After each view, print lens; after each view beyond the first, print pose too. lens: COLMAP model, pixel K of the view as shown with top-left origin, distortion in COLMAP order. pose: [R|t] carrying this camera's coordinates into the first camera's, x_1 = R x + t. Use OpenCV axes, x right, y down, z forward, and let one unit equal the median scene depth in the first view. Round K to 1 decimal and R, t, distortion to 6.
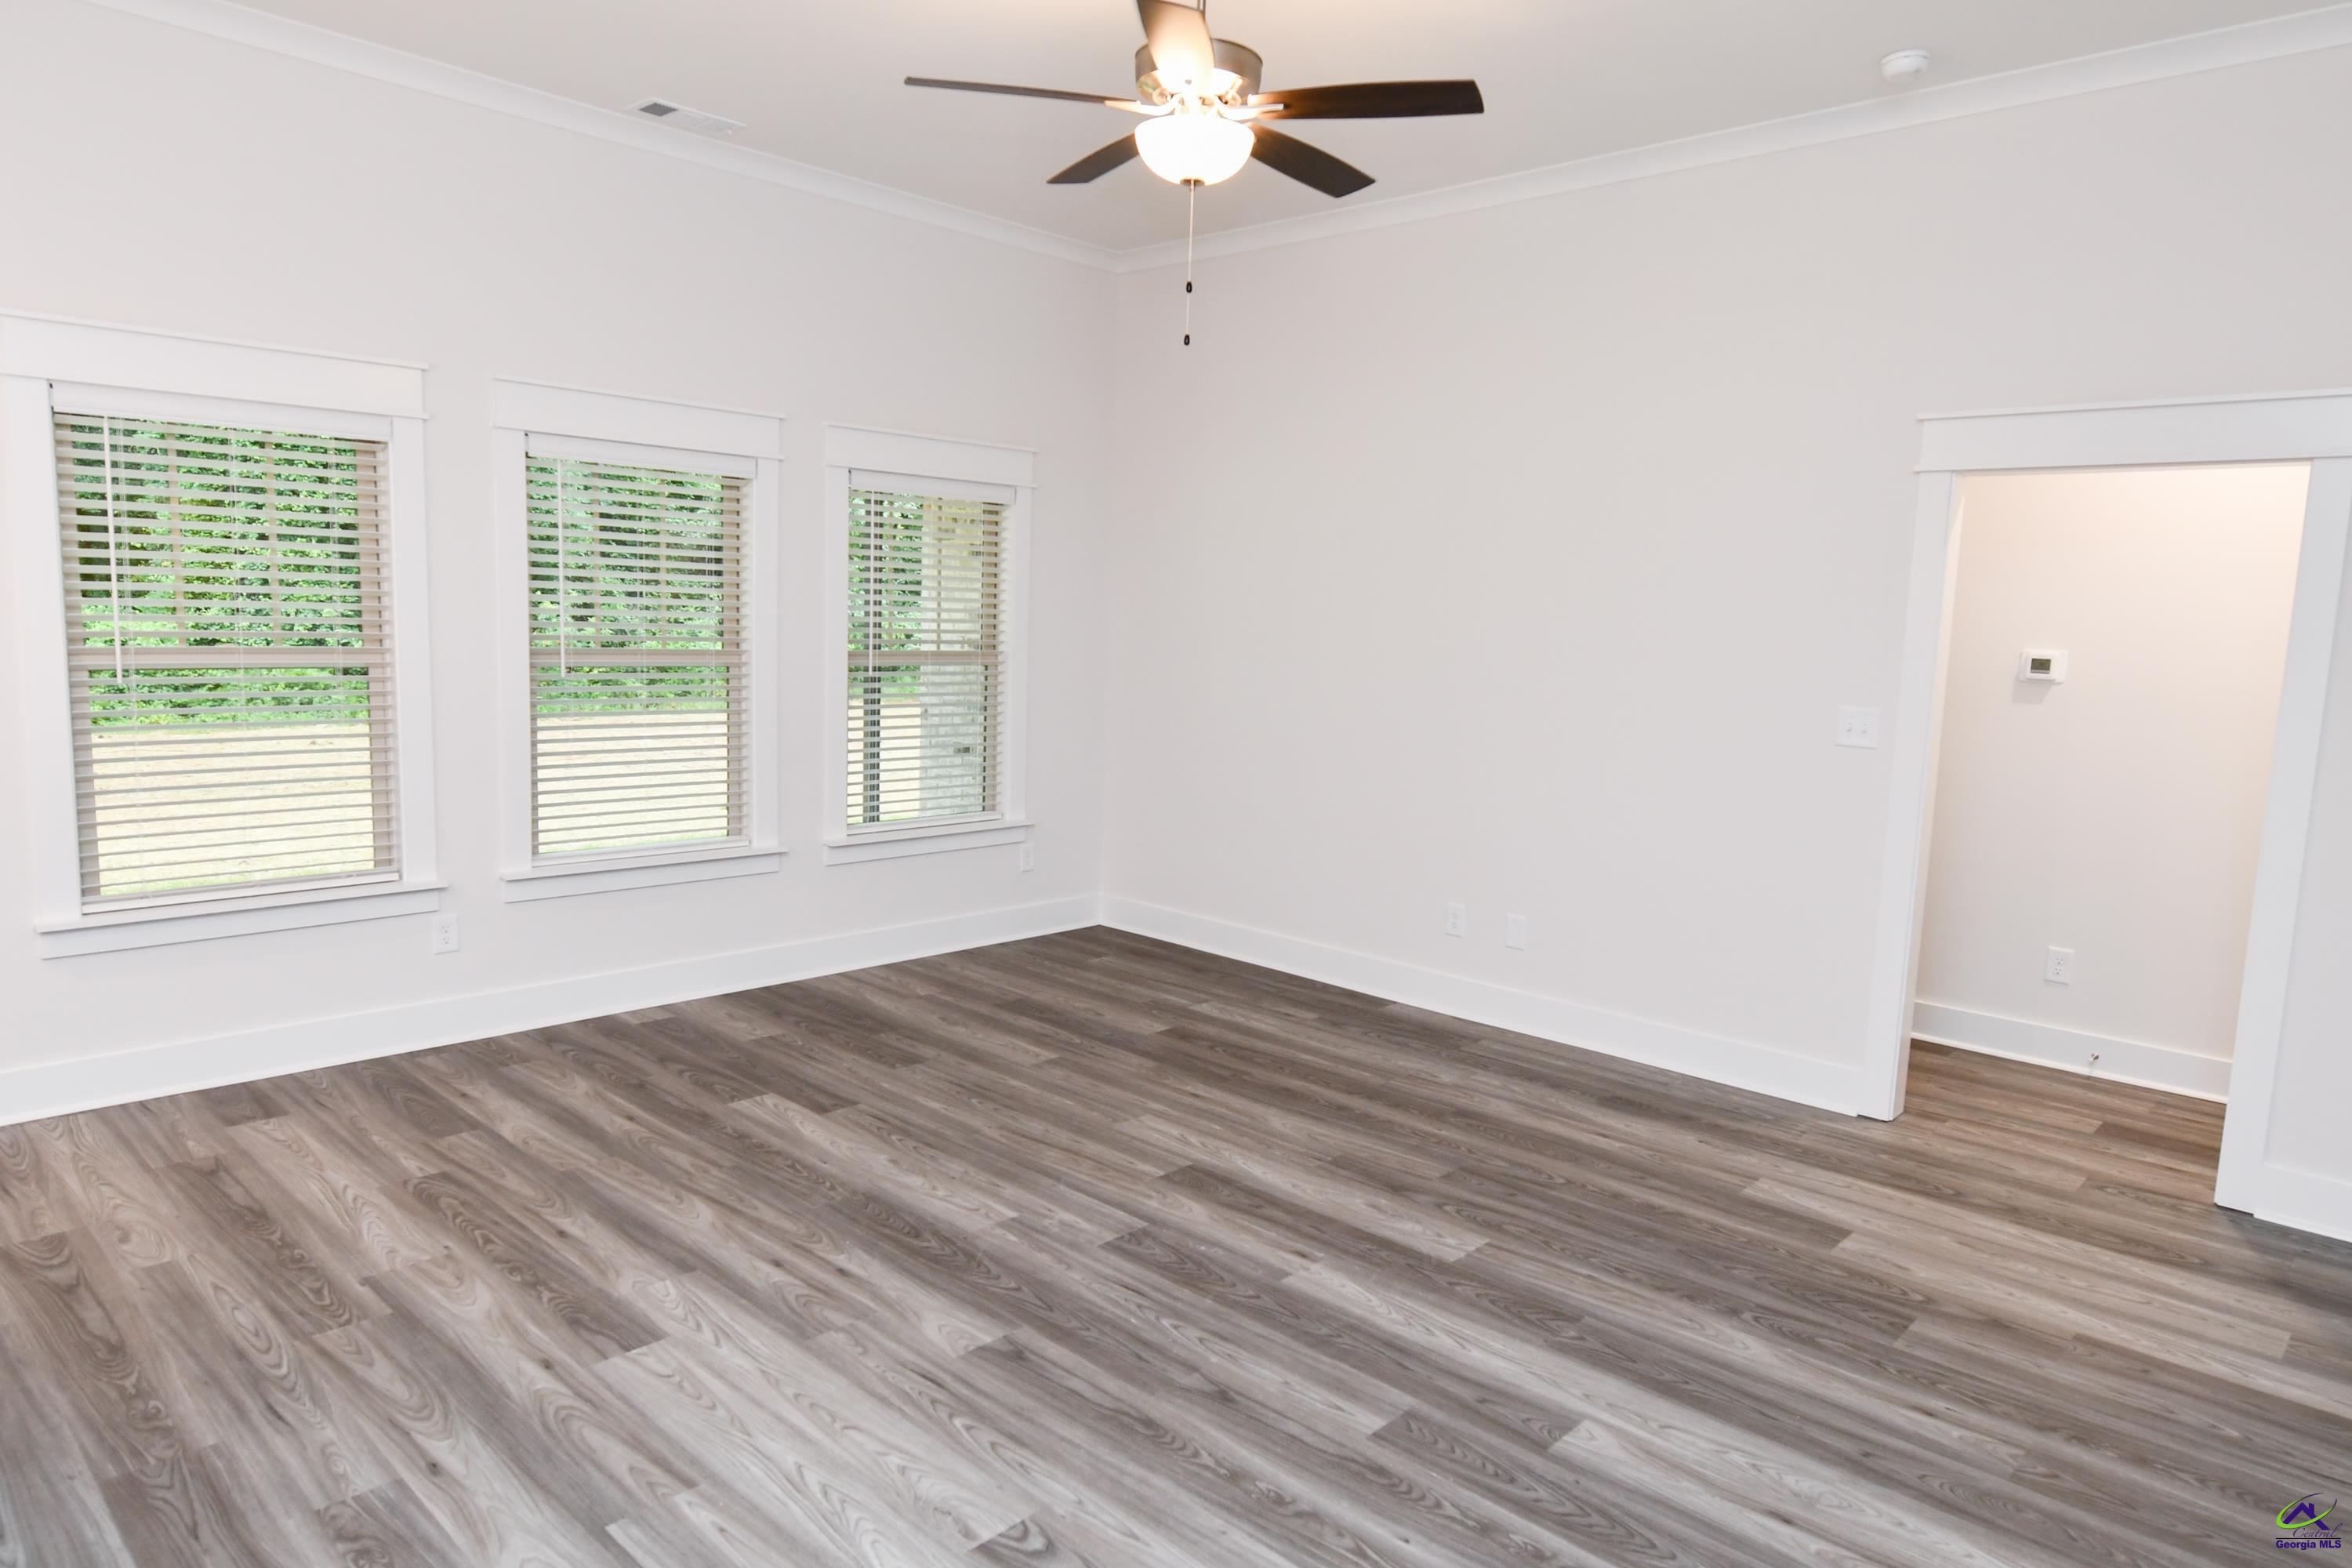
lens RADIAL K [[1433.5, 0, 1188.5], [0, 1433.5, 790.2], [0, 0, 1]] dist [-0.004495, -0.002524]
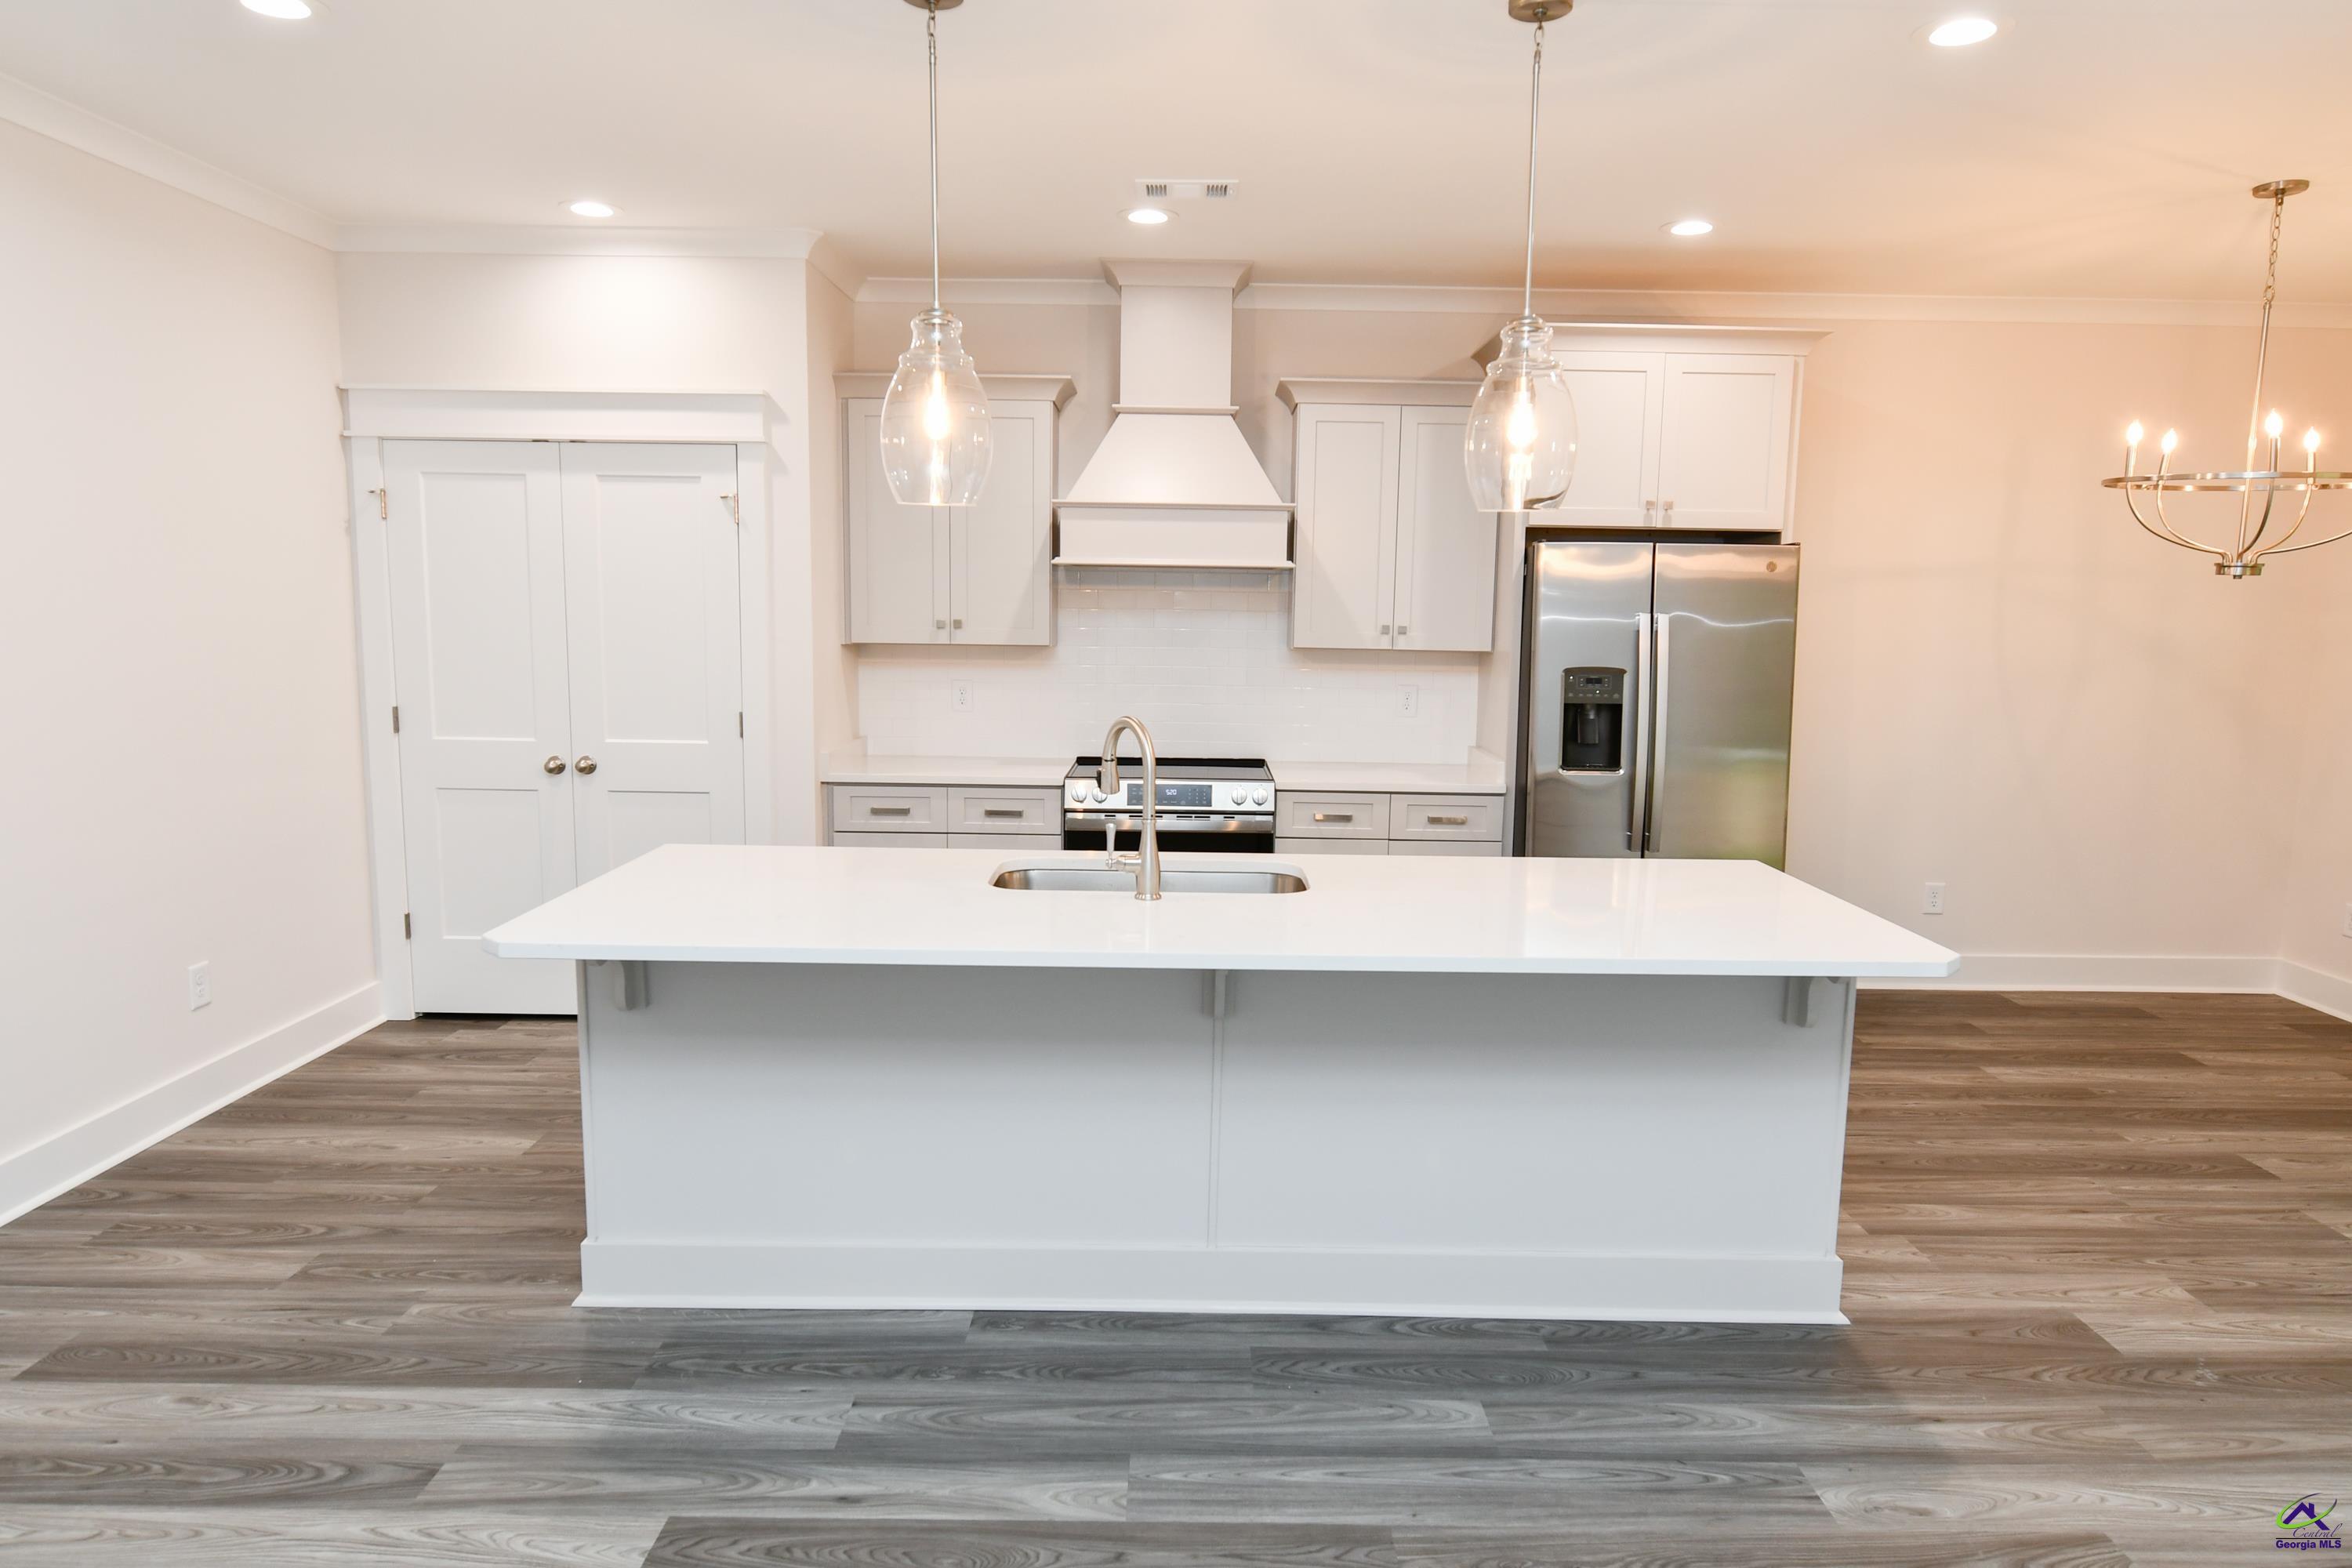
lens RADIAL K [[1433.5, 0, 1188.0], [0, 1433.5, 787.9], [0, 0, 1]] dist [-0.004495, -0.002524]
pose [[-0.722922, 0.047441, -0.689299, -0.003718], [-0.127940, 0.971196, 0.201023, -0.116486], [0.678981, 0.233513, -0.696029, 0.899129]]
